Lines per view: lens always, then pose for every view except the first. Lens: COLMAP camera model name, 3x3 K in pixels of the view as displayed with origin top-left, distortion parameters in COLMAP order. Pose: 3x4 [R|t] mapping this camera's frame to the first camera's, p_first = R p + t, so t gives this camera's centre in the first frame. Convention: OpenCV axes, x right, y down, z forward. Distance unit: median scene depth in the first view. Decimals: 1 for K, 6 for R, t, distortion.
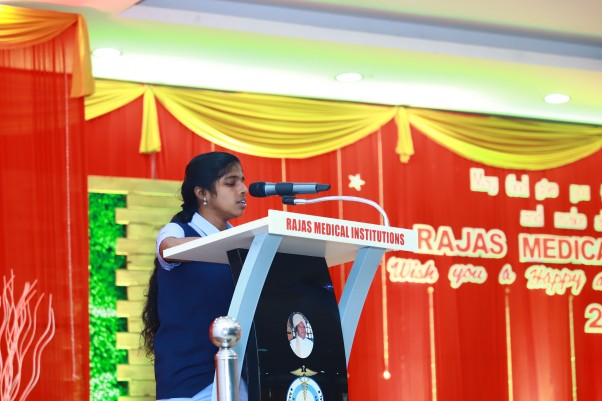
lens RADIAL K [[1802.3, 0, 300.8], [0, 1802.3, 201.6], [0, 0, 1]] dist [0.157909, 0.000000]
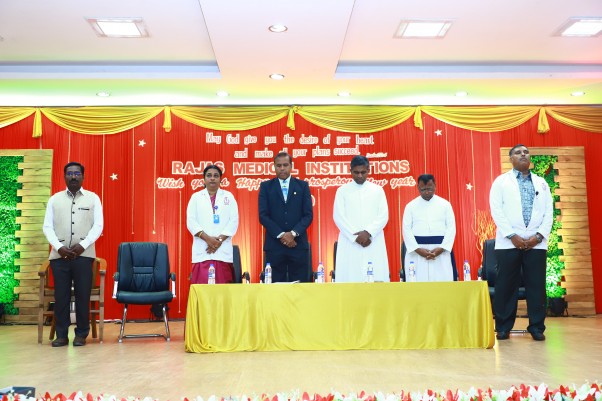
lens RADIAL K [[696.9, 0, 293.4], [0, 696.9, 221.4], [0, 0, 1]] dist [0.013771, 0.000000]
pose [[0.895800, -0.025317, -0.443735, 0.549663], [0.062964, 0.995536, 0.070310, 0.034313], [0.439974, -0.090923, 0.893396, 0.323616]]
